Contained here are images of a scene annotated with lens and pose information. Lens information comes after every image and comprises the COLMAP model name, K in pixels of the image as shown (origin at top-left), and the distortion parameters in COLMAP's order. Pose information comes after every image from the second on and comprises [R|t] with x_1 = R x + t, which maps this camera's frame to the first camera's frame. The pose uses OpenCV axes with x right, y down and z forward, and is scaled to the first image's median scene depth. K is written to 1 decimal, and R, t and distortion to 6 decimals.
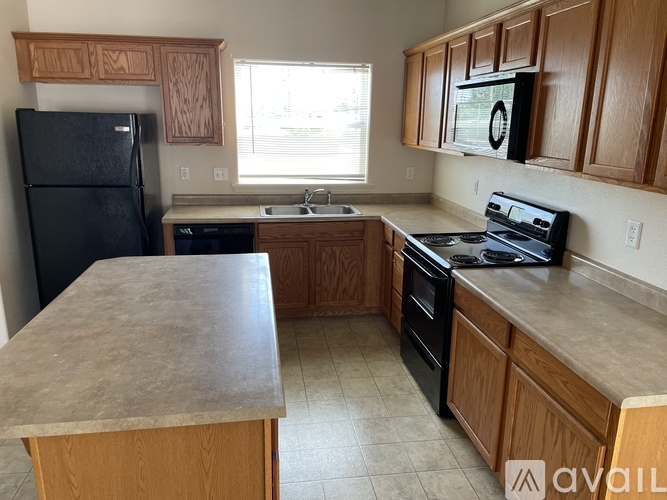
lens RADIAL K [[500.0, 0, 333.5], [0, 500.0, 250.0], [0, 0, 1]] dist [0.038481, -0.009124]
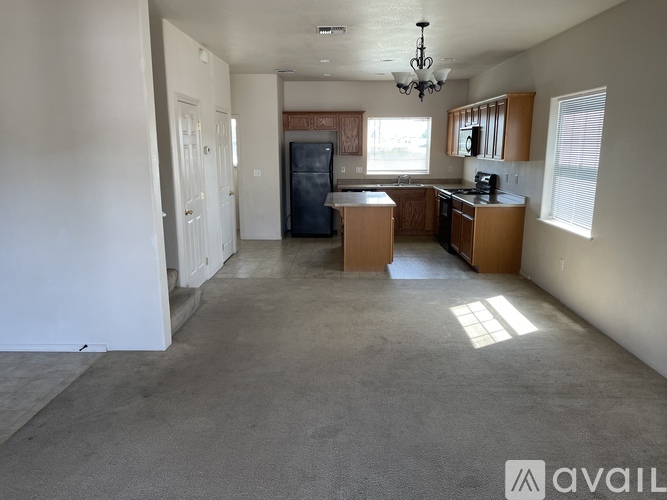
lens RADIAL K [[500.0, 0, 333.5], [0, 500.0, 250.0], [0, 0, 1]] dist [0.038481, -0.009124]
pose [[0.985186, 0.016853, -0.170661, 0.044455], [-0.025172, 0.998592, -0.046701, 0.330978], [0.169634, 0.050306, 0.984222, -1.247615]]
